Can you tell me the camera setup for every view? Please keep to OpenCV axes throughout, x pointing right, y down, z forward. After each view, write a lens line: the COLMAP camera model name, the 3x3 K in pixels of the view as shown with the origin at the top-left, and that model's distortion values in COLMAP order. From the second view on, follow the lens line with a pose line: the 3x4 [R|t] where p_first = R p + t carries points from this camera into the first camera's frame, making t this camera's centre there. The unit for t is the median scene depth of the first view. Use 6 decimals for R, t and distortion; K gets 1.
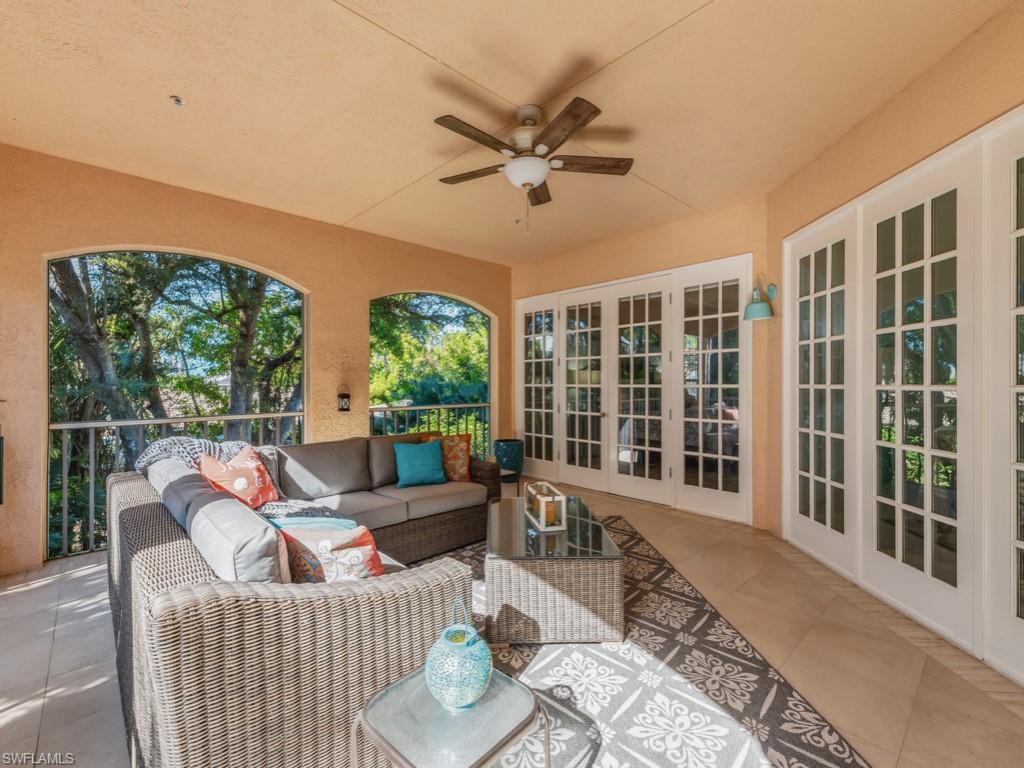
lens RADIAL K [[453.4, 0, 512.0], [0, 453.4, 384.0], [0, 0, 1]] dist [0.008785, -0.000316]
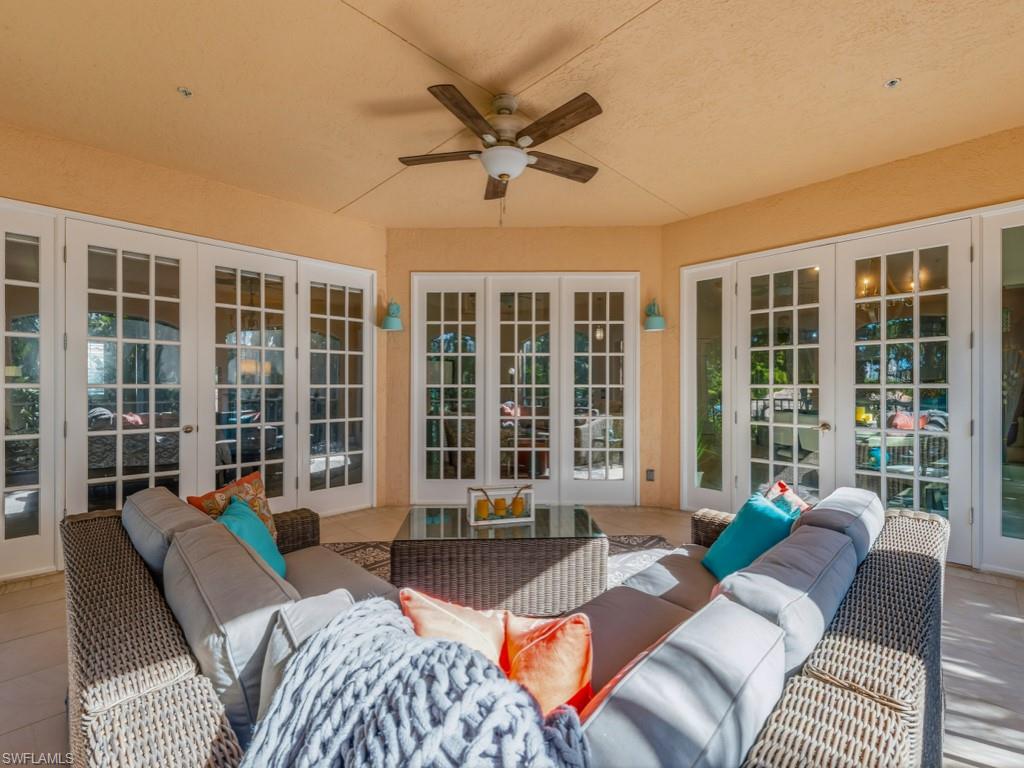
lens RADIAL K [[453.4, 0, 512.0], [0, 453.4, 384.0], [0, 0, 1]] dist [0.008785, -0.000316]
pose [[-0.033211, -0.001319, 0.999447, -0.632177], [-0.003916, 0.999992, 0.001190, -0.002932], [-0.999441, -0.003874, -0.033216, 0.681385]]
